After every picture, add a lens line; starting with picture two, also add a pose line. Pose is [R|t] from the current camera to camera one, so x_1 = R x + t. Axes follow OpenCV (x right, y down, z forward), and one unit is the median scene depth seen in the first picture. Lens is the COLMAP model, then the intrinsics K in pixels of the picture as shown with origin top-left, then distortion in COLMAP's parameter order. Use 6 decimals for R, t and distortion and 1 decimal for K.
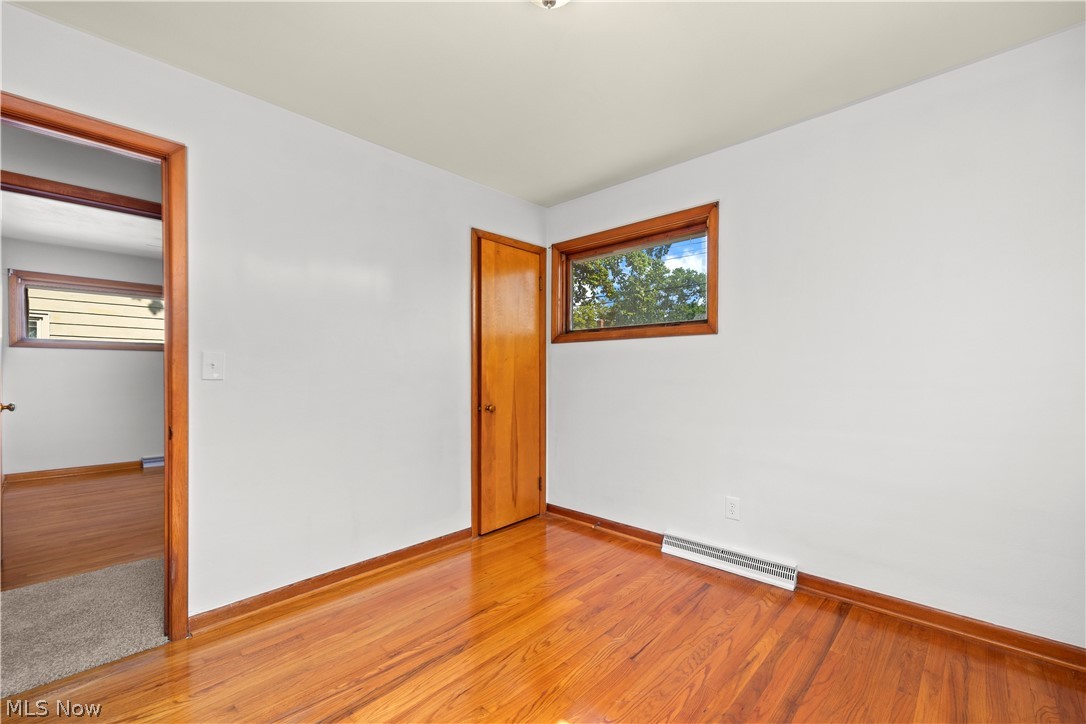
lens RADIAL K [[439.3, 0, 565.4], [0, 439.3, 374.3], [0, 0, 1]] dist [0.003053, -0.000235]
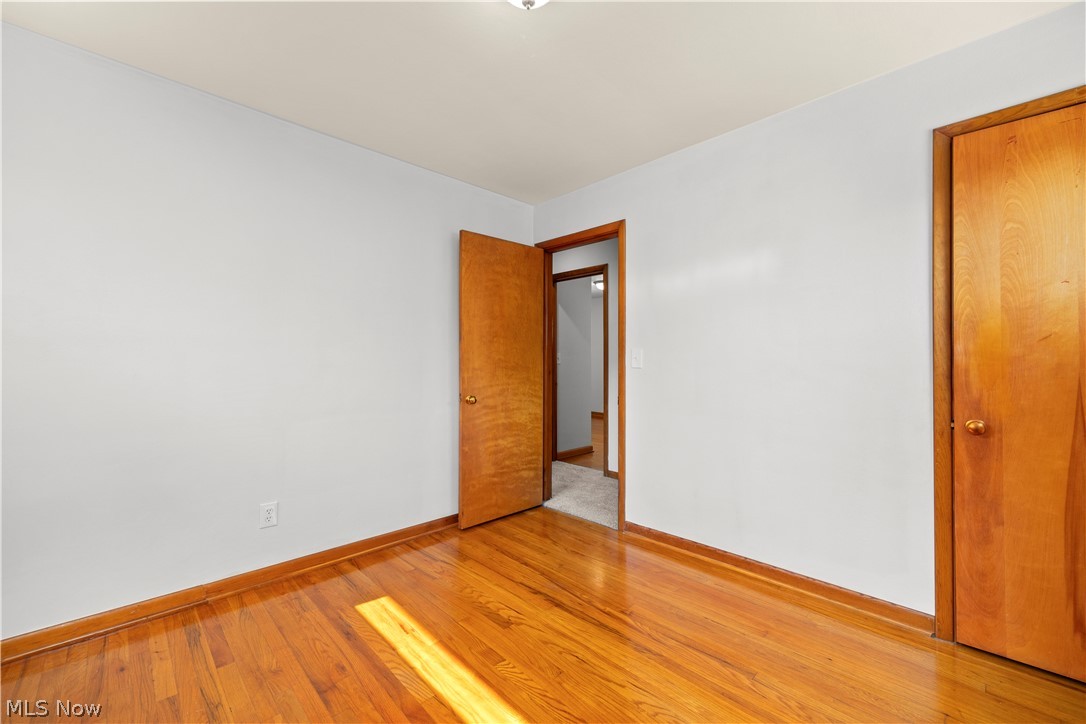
lens RADIAL K [[439.3, 0, 544.3], [0, 439.3, 360.1], [0, 0, 1]] dist [0.003053, -0.000235]
pose [[-0.058274, -0.002114, -0.998298, 0.601467], [-0.006282, 0.999979, -0.001751, -0.007840], [0.998281, 0.006169, -0.058286, 0.680738]]
